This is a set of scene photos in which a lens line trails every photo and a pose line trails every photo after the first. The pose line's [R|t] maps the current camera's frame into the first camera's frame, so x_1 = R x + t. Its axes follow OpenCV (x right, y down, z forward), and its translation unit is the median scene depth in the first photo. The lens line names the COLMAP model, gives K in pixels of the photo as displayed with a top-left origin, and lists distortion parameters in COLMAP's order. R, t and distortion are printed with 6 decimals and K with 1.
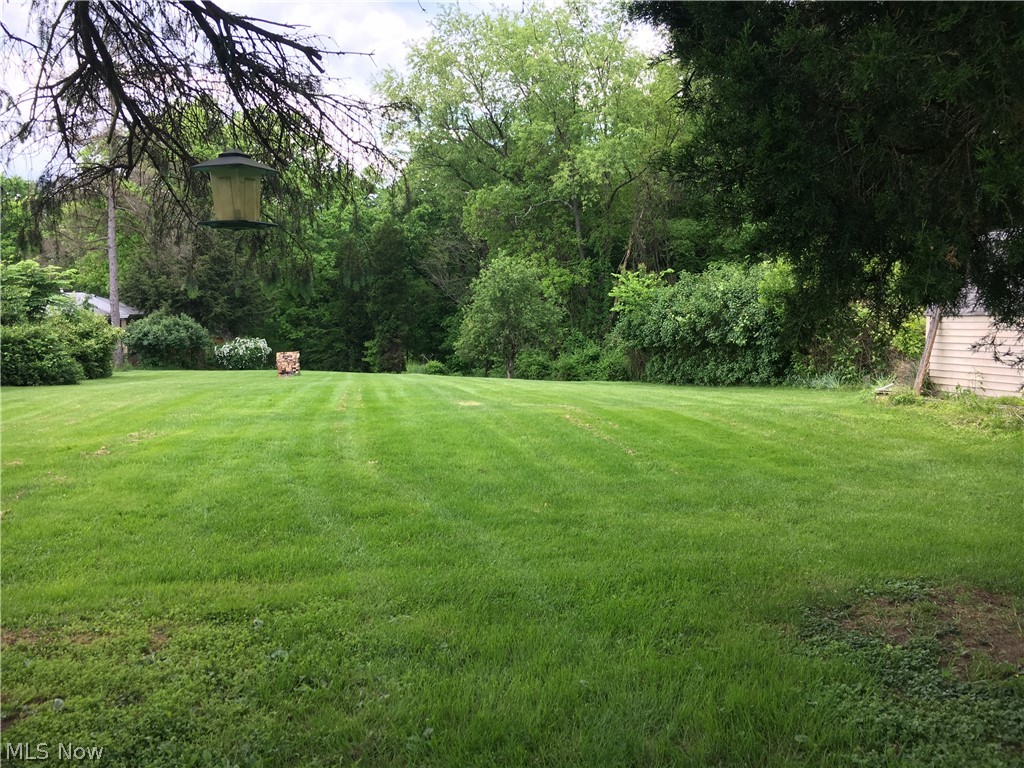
lens RADIAL K [[872.9, 0, 512.0], [0, 872.9, 384.0], [0, 0, 1]] dist [0.047269, -0.017293]
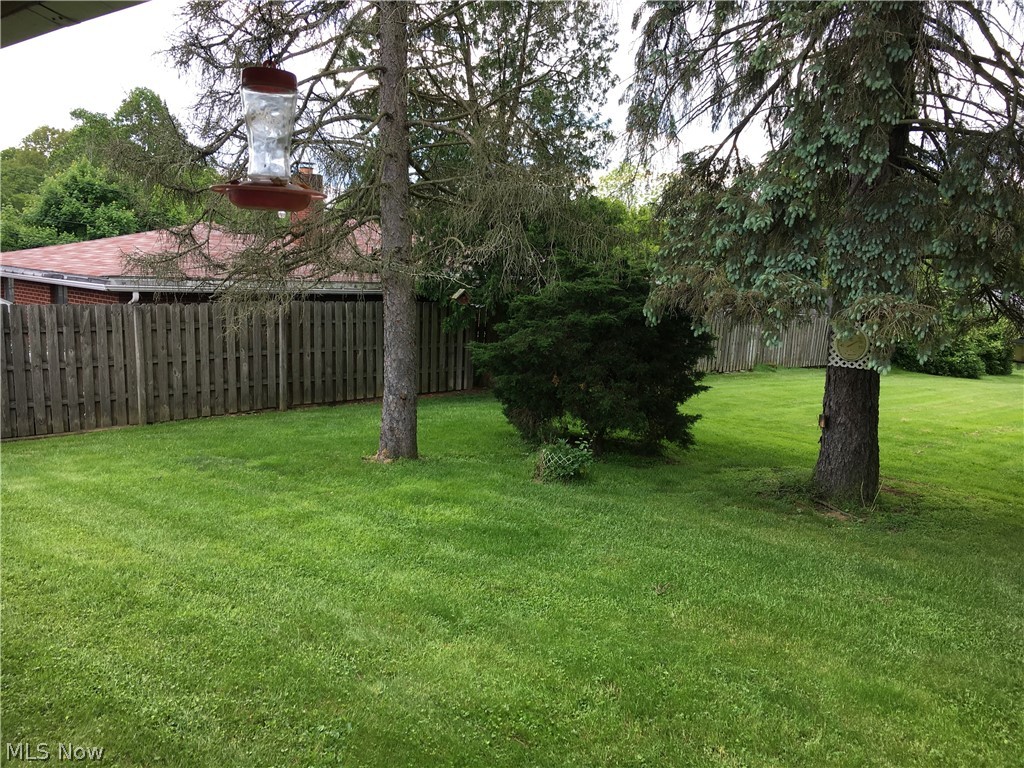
lens RADIAL K [[872.9, 0, 512.0], [0, 872.9, 384.0], [0, 0, 1]] dist [0.047269, -0.017293]
pose [[0.573284, 0.143775, -0.806644, 0.223208], [-0.126554, 0.988208, 0.086195, -0.030486], [0.809525, 0.052670, 0.584719, -0.423435]]
